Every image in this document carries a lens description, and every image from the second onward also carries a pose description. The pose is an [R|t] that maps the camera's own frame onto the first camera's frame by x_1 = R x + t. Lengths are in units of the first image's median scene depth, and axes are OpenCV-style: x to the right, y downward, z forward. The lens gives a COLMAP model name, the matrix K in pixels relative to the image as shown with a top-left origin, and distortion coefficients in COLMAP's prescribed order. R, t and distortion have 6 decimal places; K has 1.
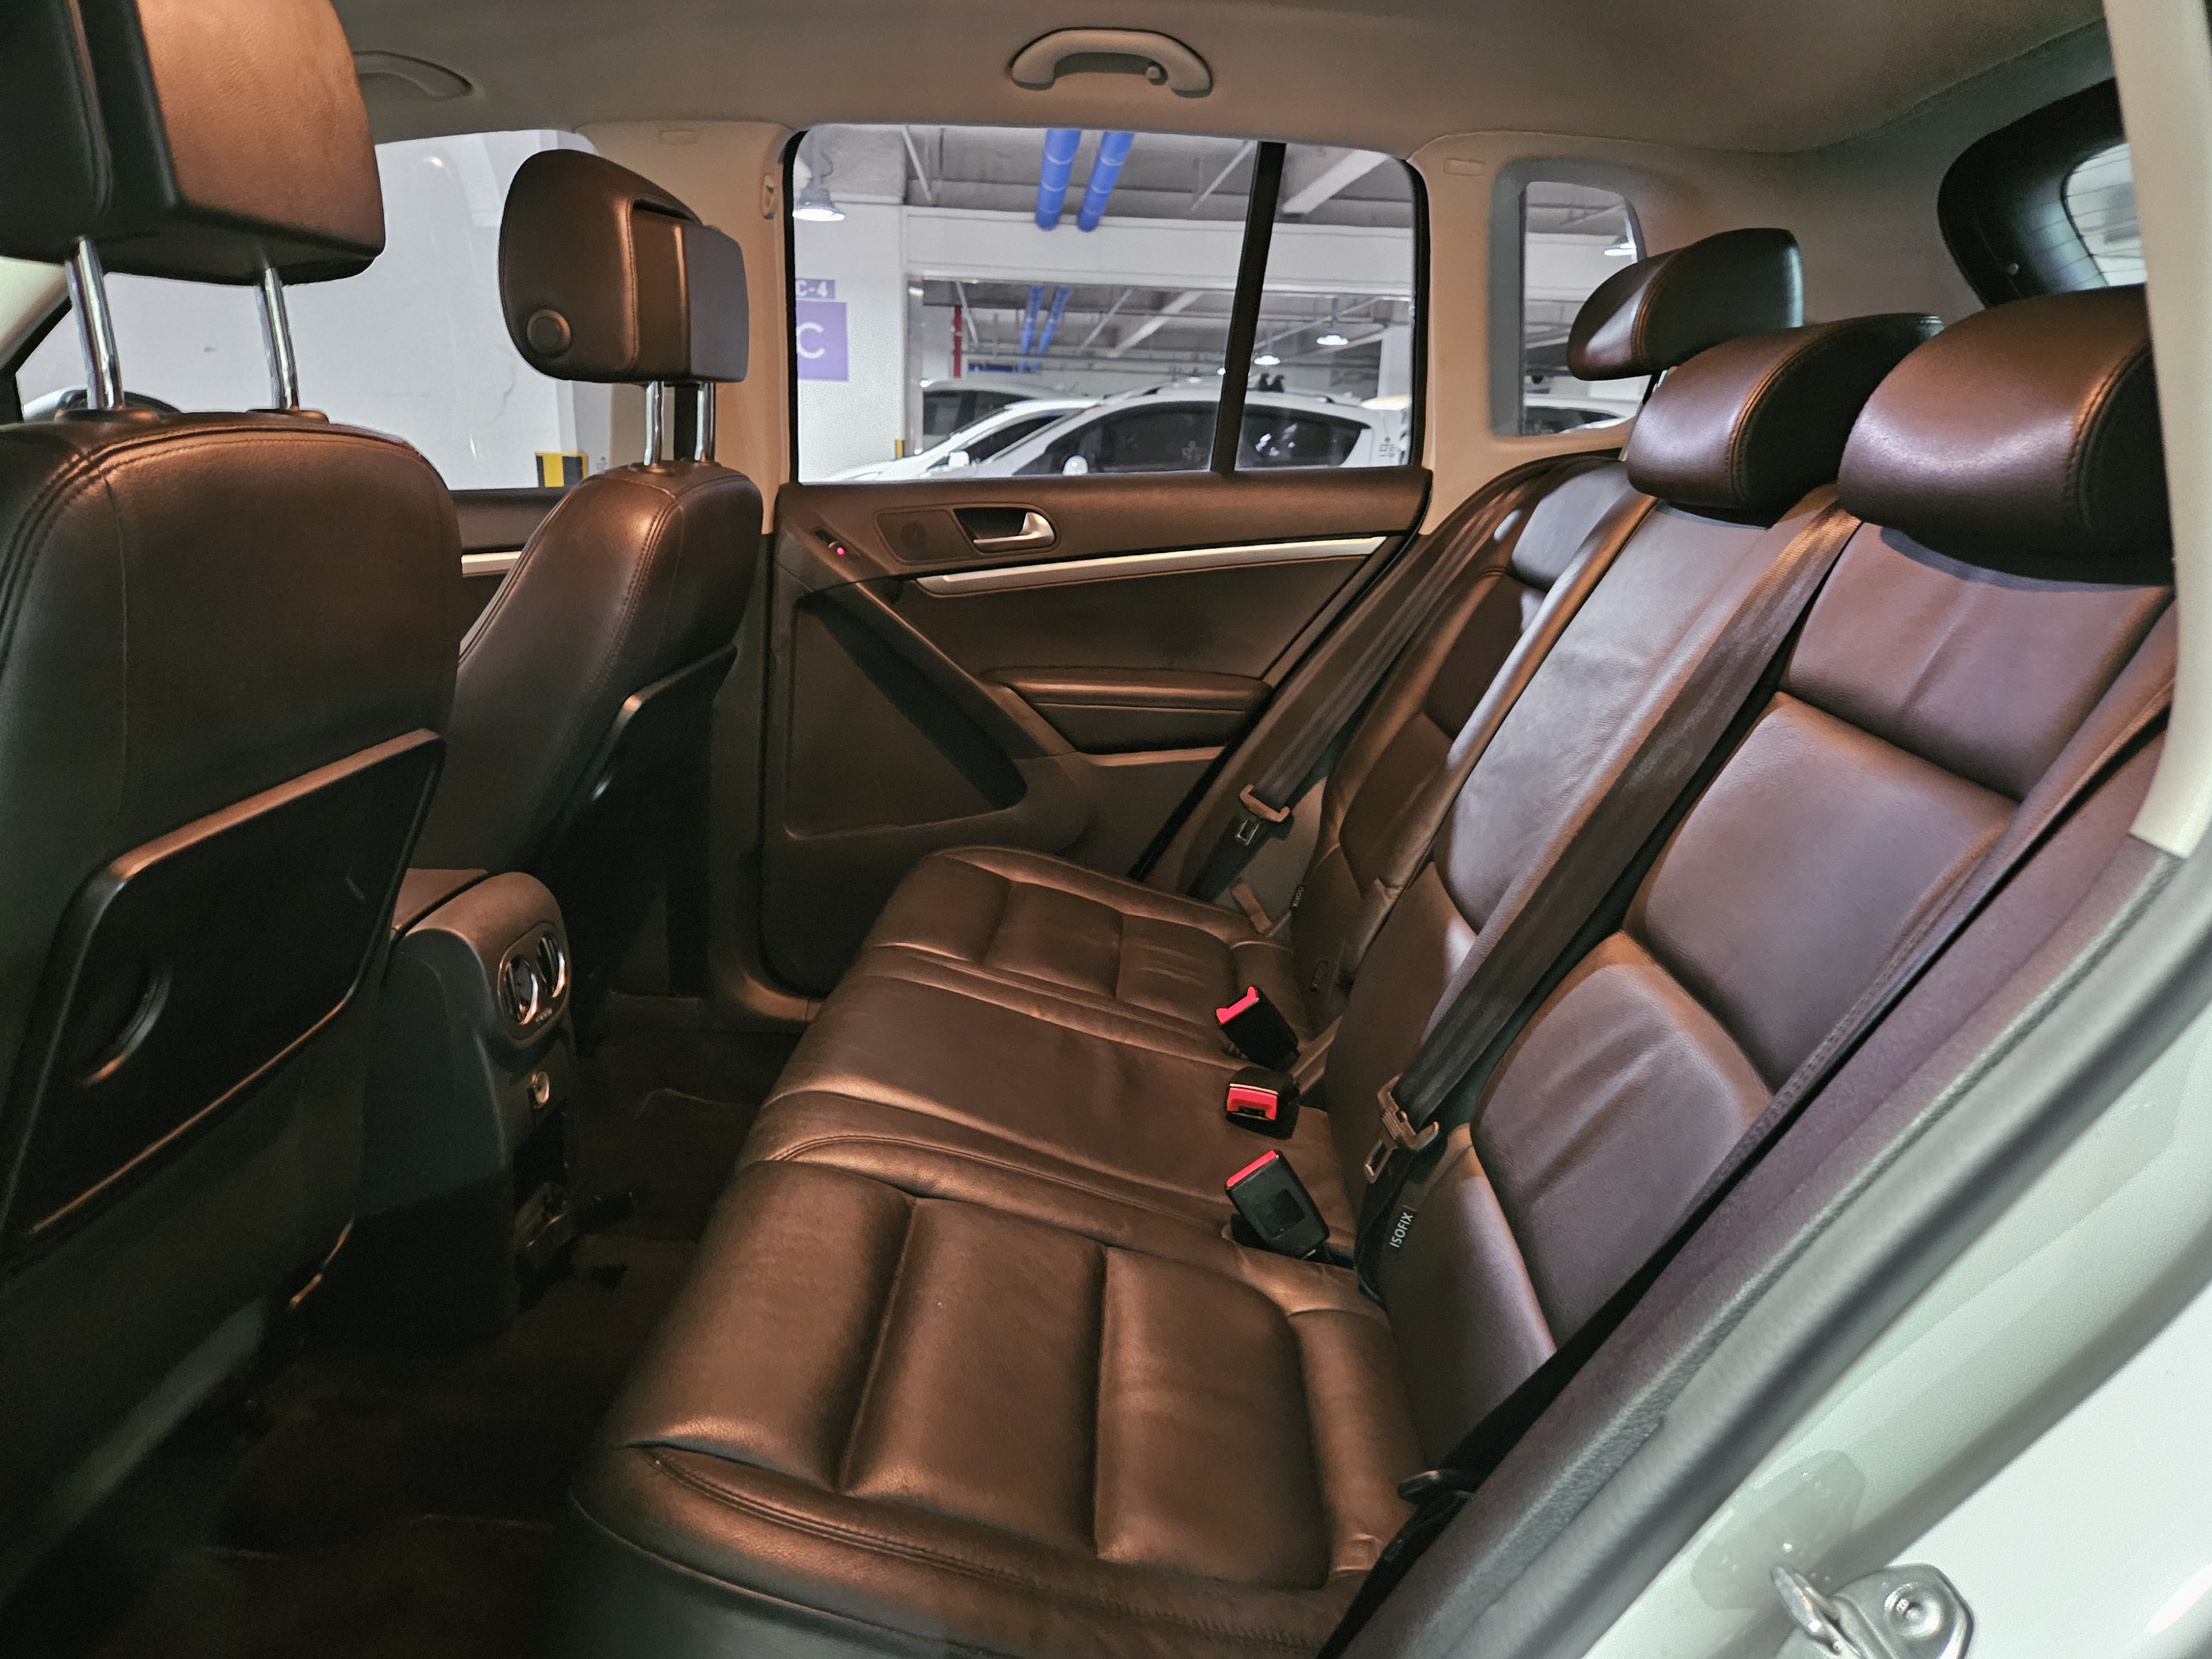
lens RADIAL K [[1478.9, 0, 1103.0], [0, 1478.9, 832.1], [0, 0, 1]] dist [0.072180, -0.053897]
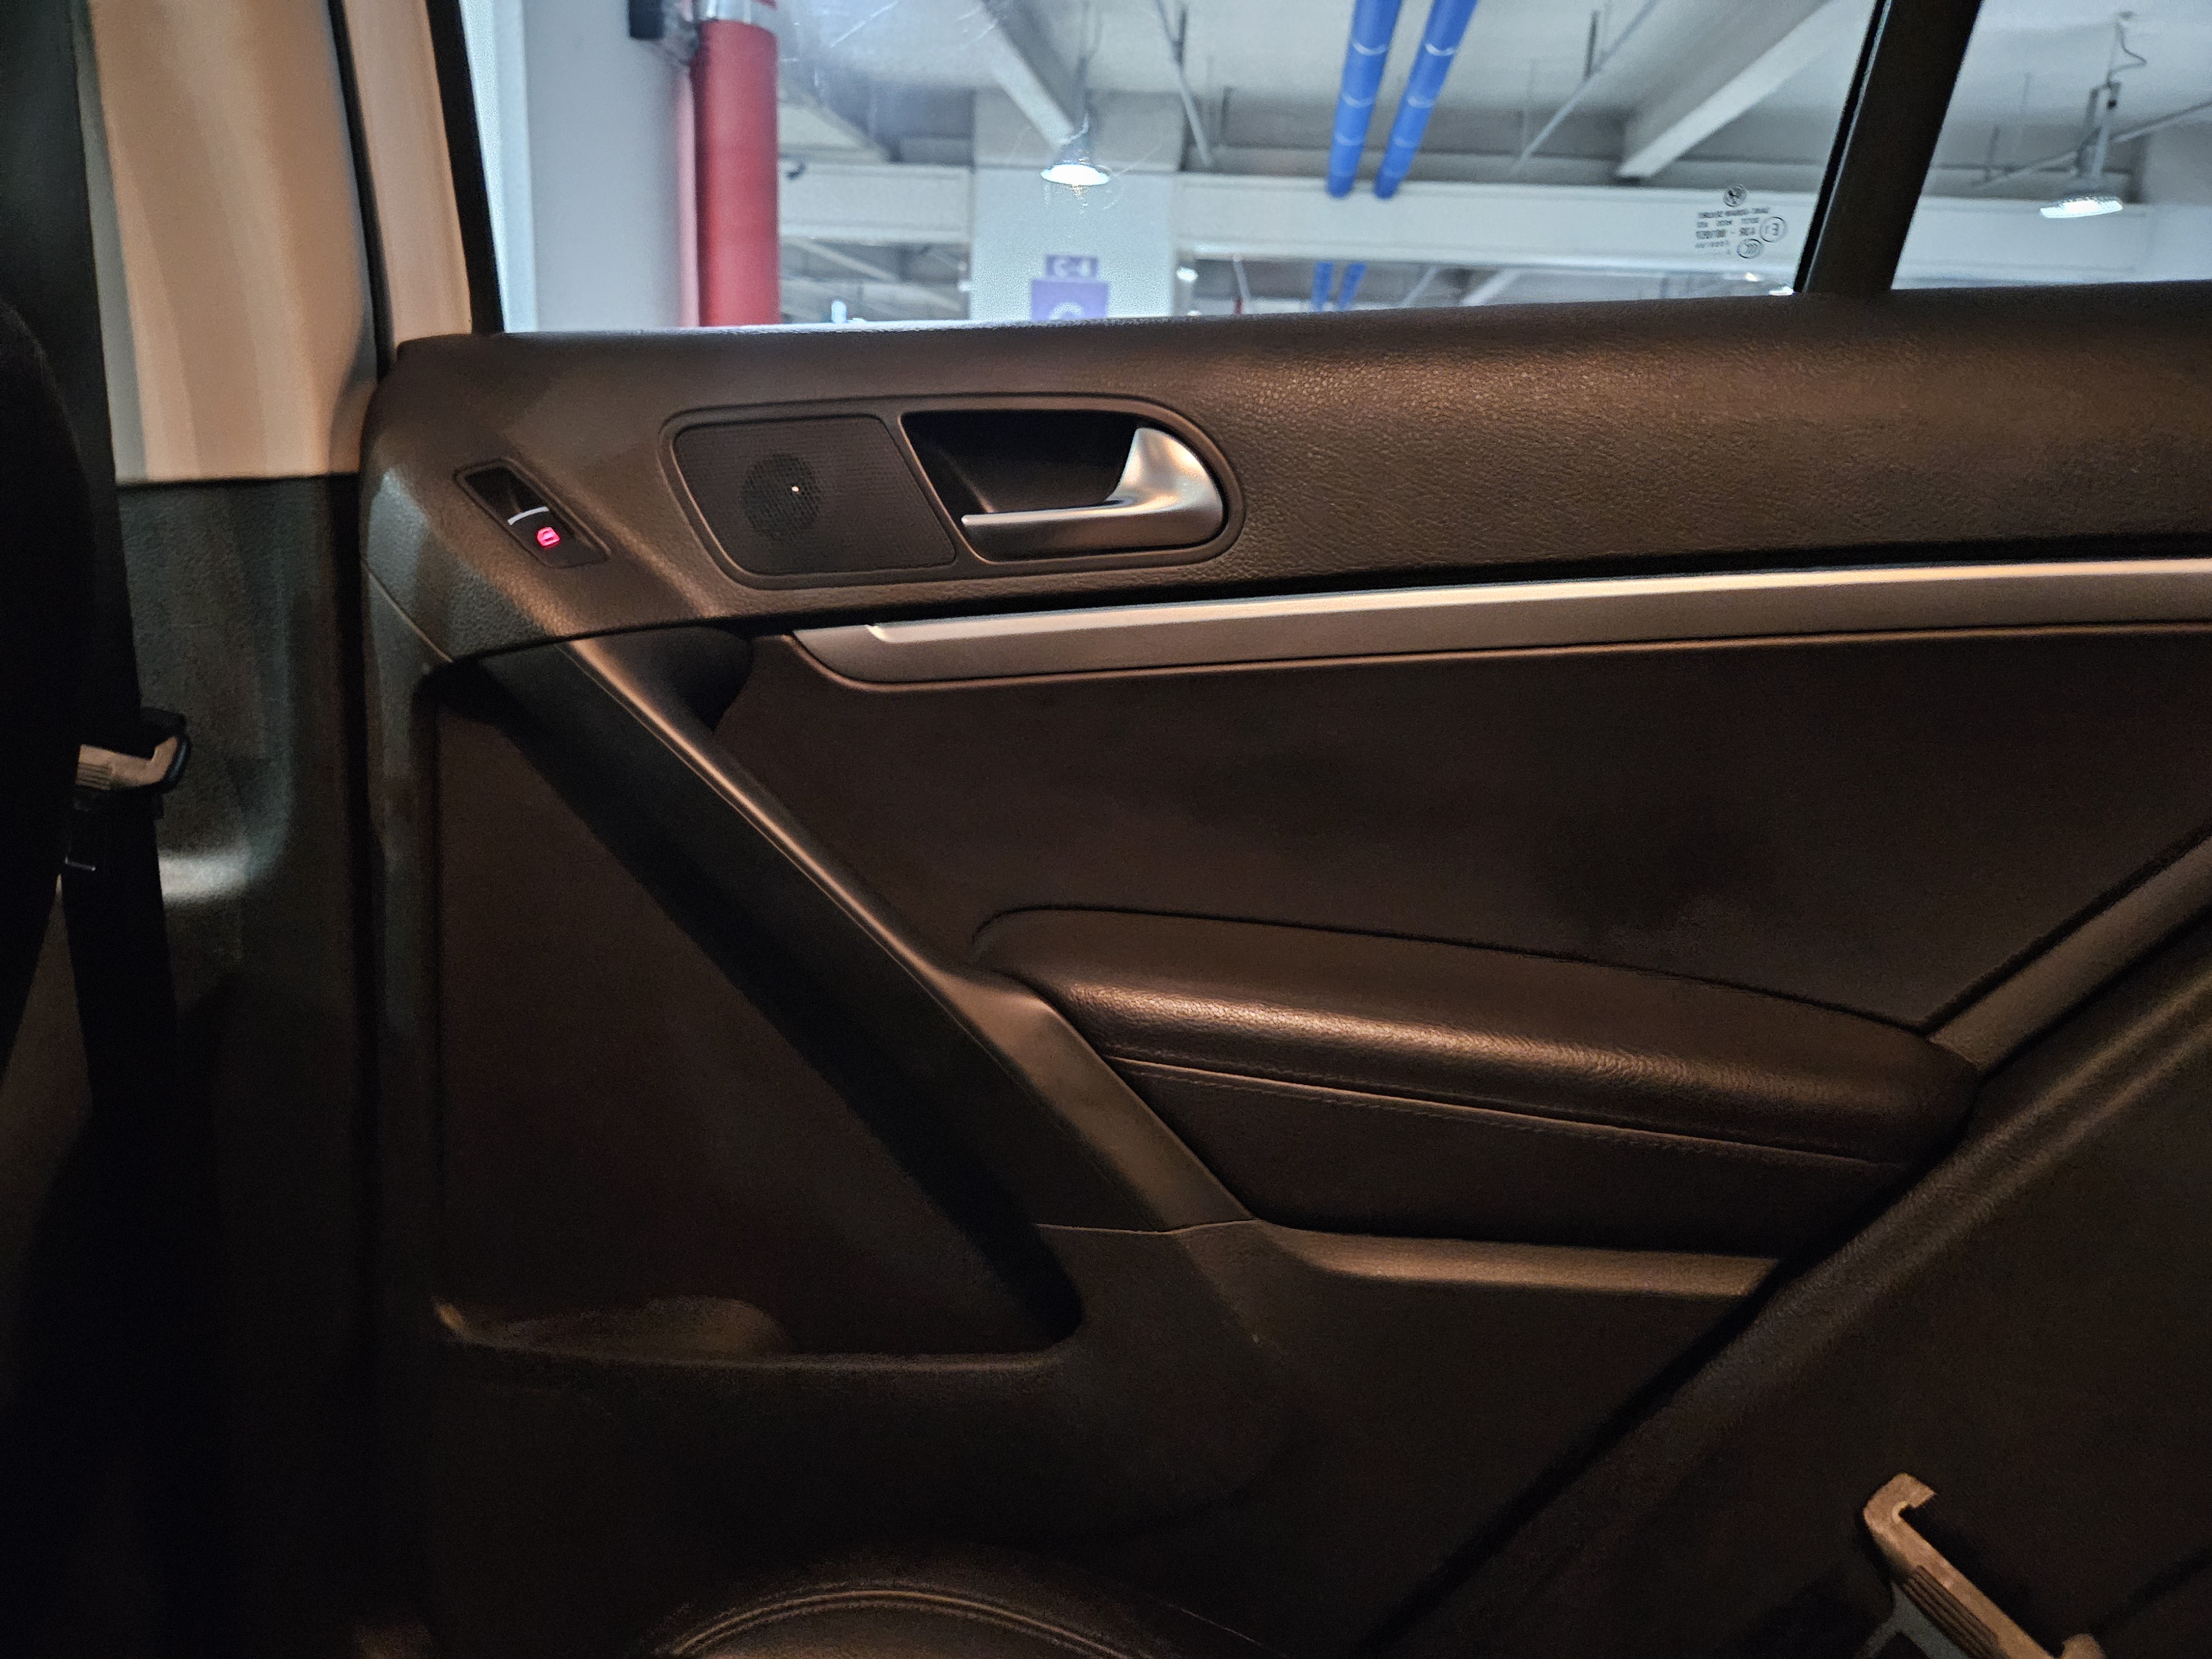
lens RADIAL K [[1516.7, 0, 1102.0], [0, 1516.7, 839.4], [0, 0, 1]] dist [0.056065, -0.053929]
pose [[0.983904, 0.062336, -0.167474, -0.000686], [-0.063256, 0.997997, -0.000160, -0.129575], [0.167129, 0.010751, 0.985876, 0.684582]]
